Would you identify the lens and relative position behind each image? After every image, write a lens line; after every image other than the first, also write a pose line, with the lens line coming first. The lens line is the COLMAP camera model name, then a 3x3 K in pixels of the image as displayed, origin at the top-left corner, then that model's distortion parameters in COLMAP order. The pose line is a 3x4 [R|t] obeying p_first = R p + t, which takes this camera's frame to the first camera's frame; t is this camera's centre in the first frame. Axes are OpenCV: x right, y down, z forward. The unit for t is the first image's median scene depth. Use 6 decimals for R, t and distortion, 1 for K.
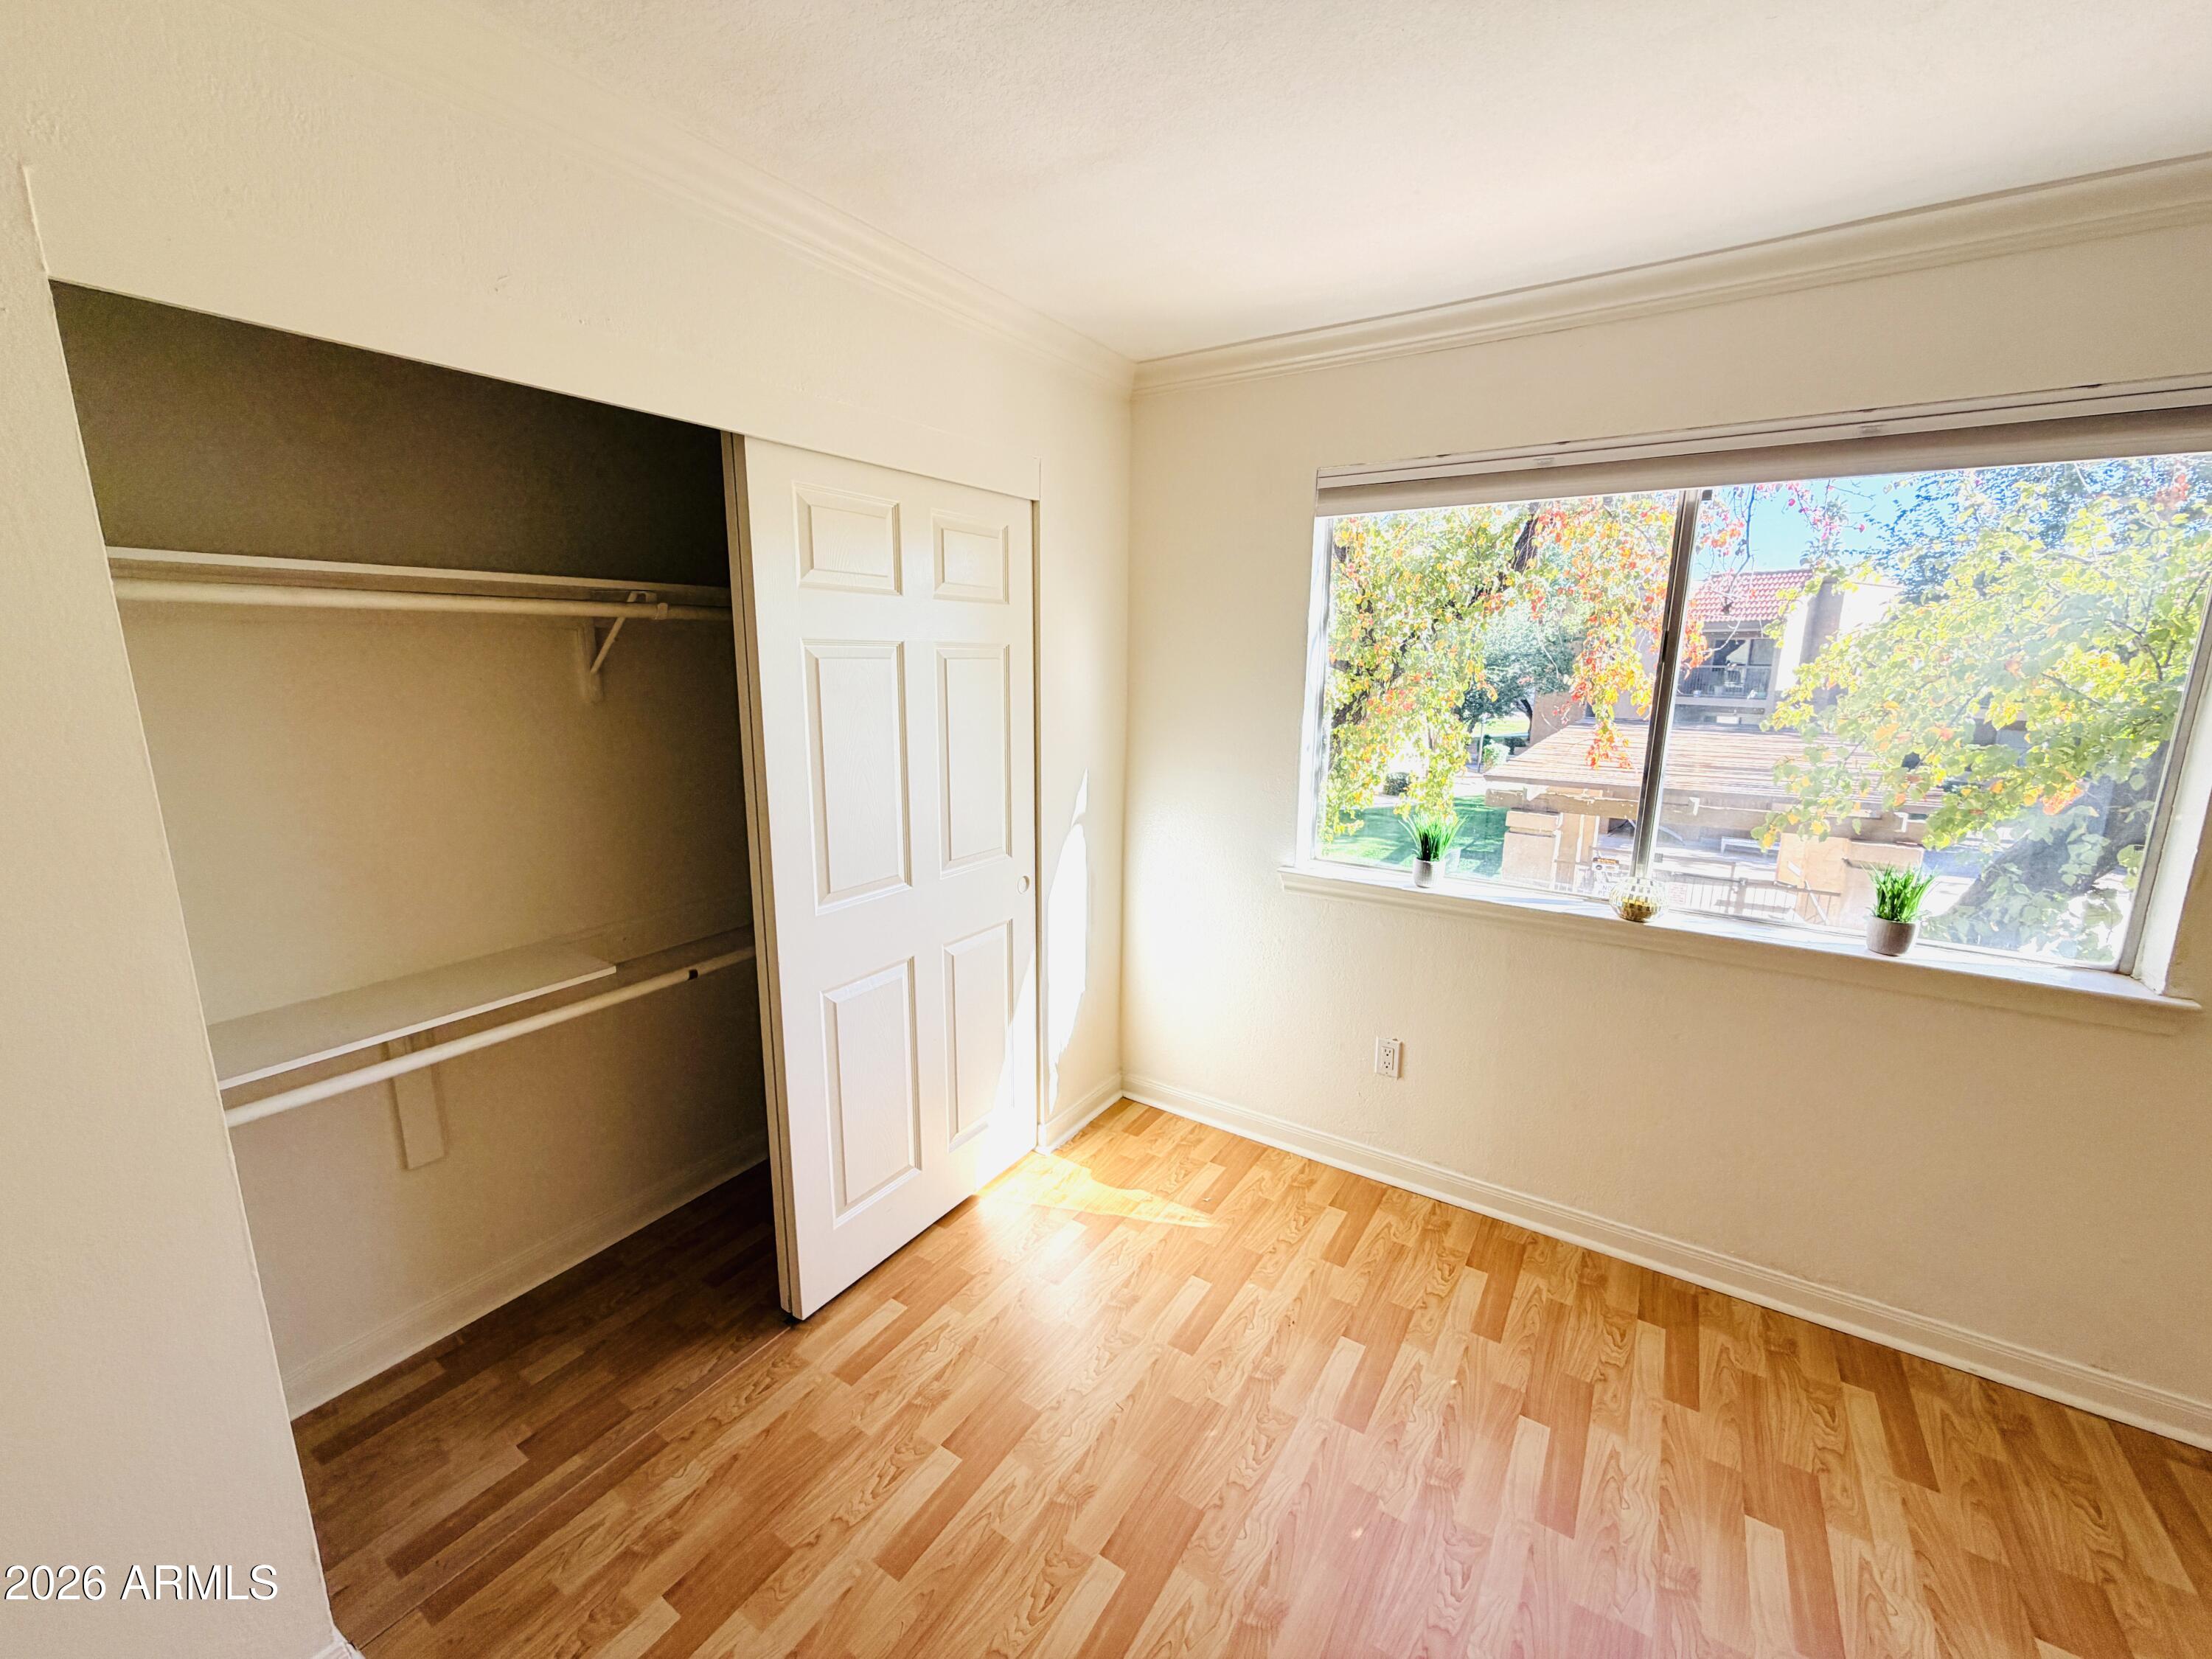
lens RADIAL K [[883.4, 0, 1099.2], [0, 883.4, 826.7], [0, 0, 1]] dist [-0.000753, 0.000223]
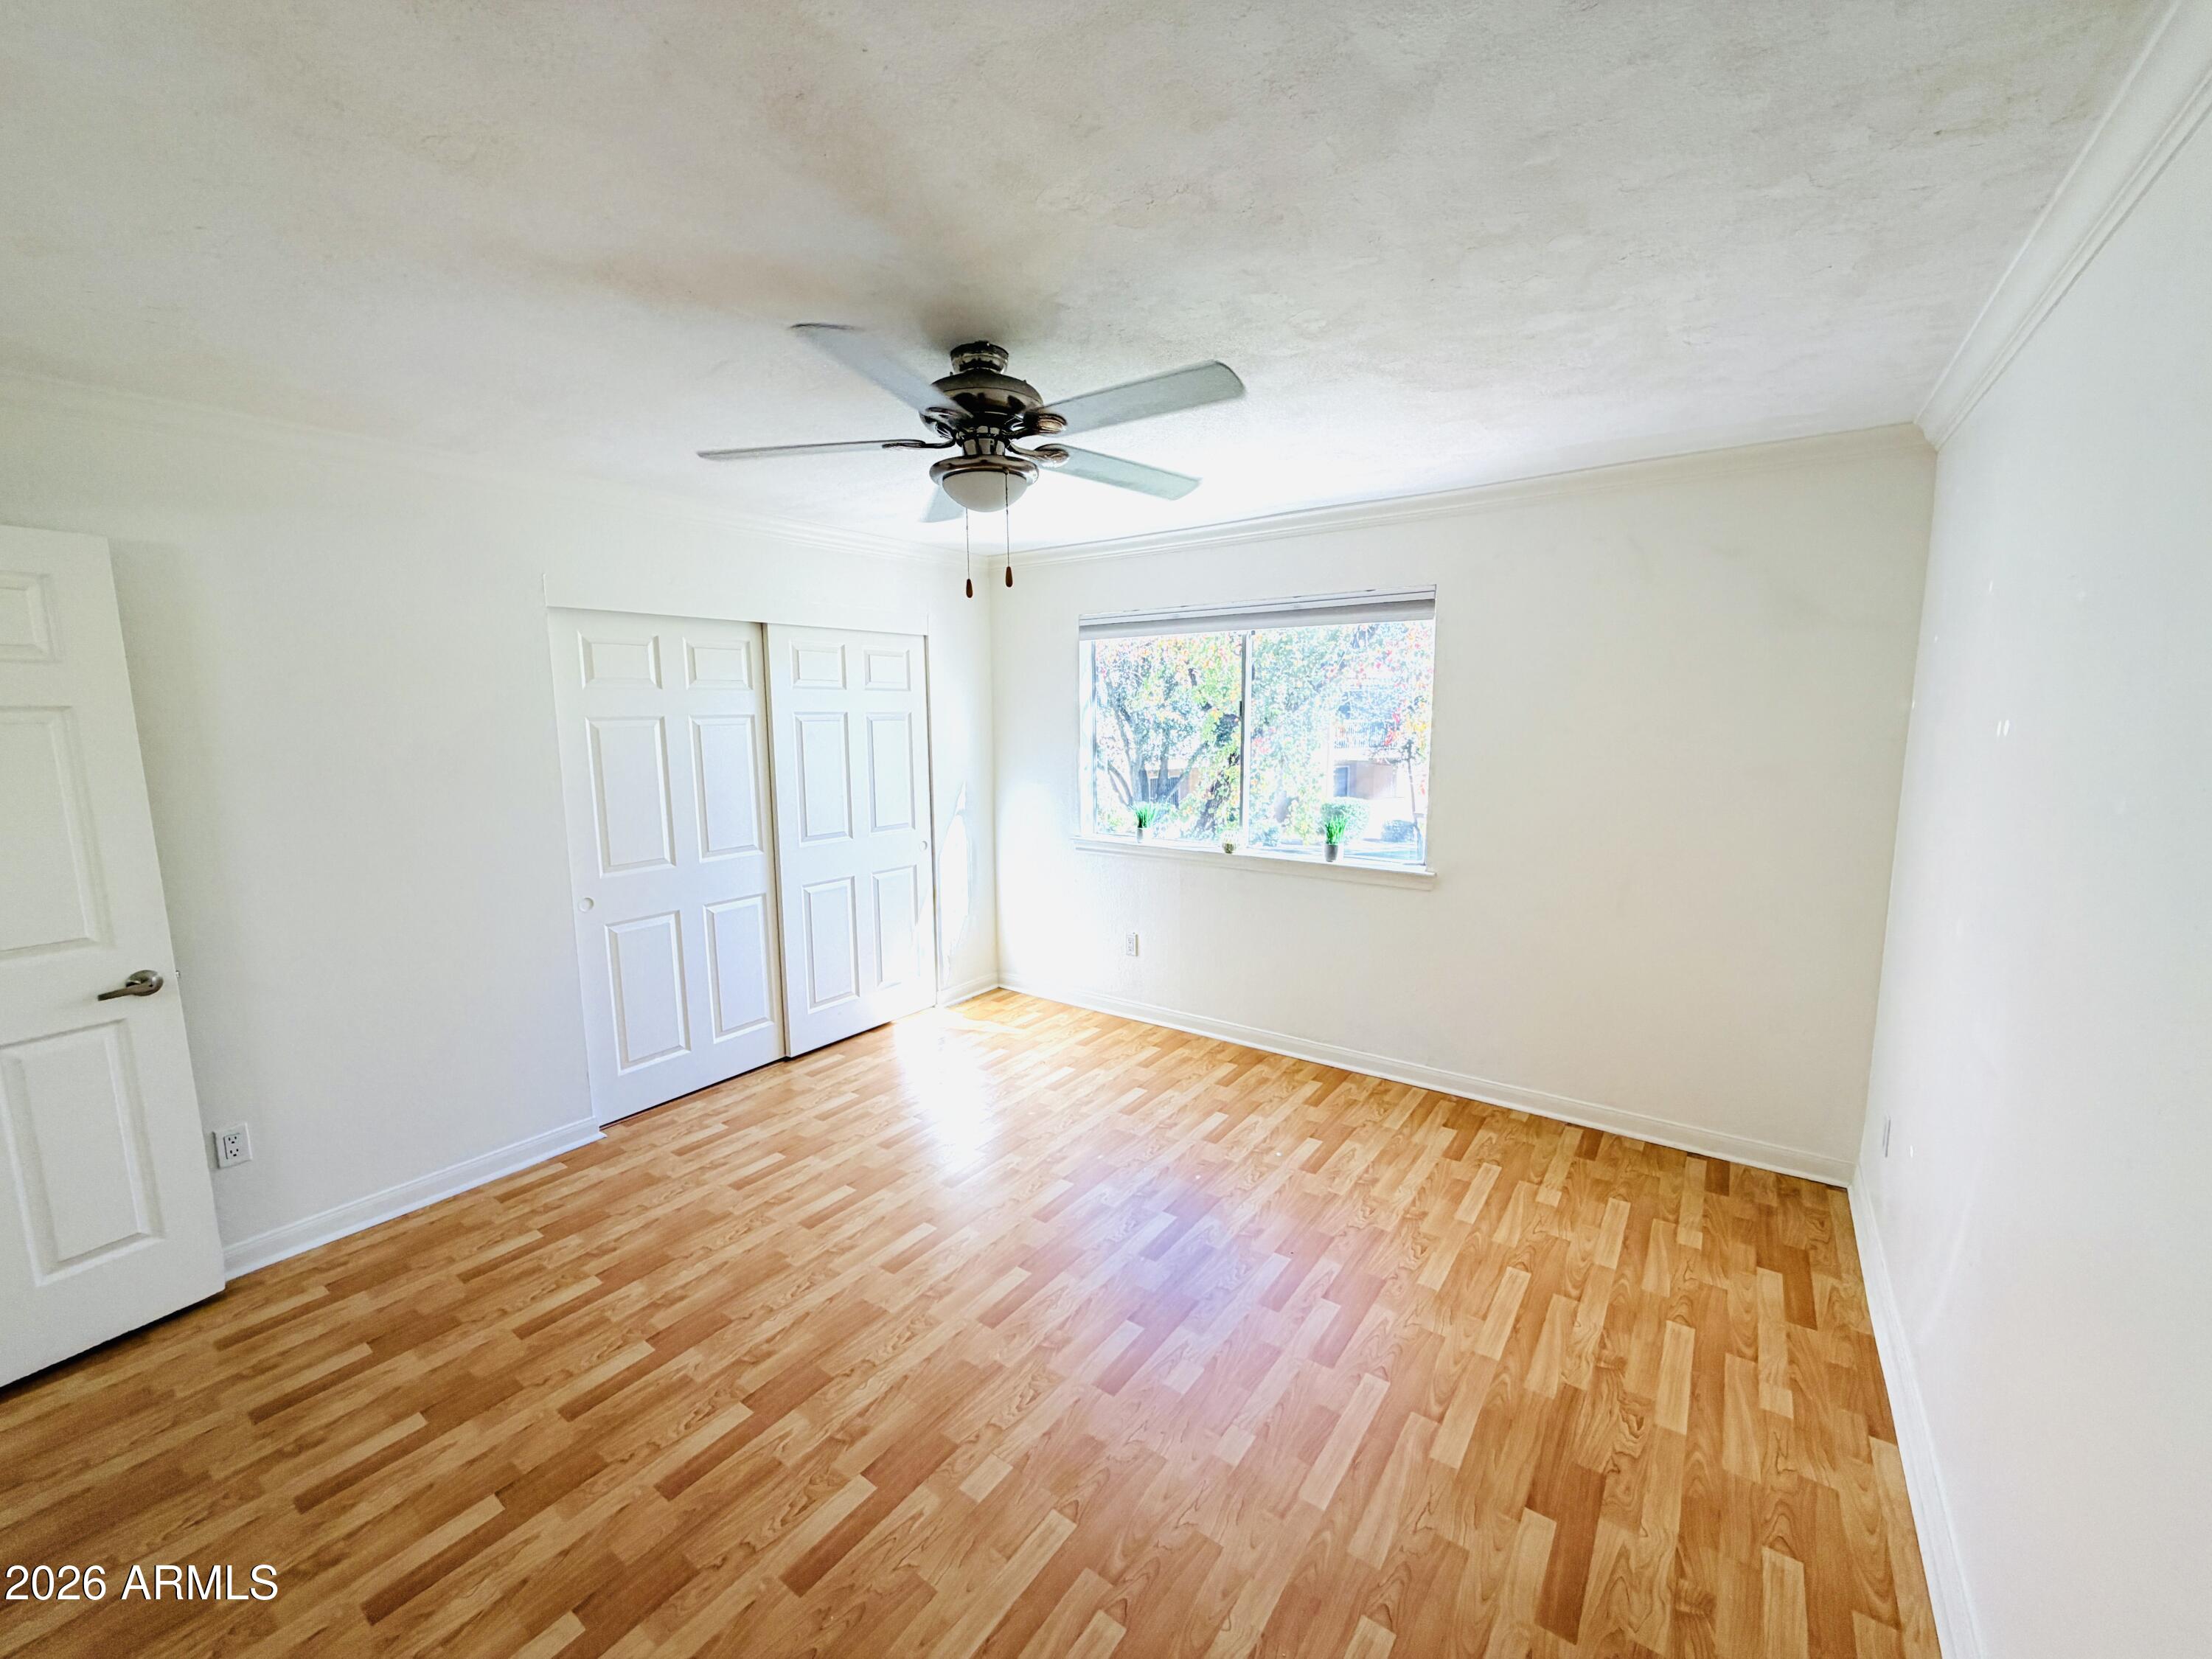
lens RADIAL K [[883.4, 0, 1110.4], [0, 883.4, 836.8], [0, 0, 1]] dist [-0.000753, 0.000223]
pose [[0.998757, -0.012276, -0.048299, 0.436114], [0.009711, 0.998548, -0.052994, 0.166625], [0.048879, 0.052459, 0.997426, -0.875904]]
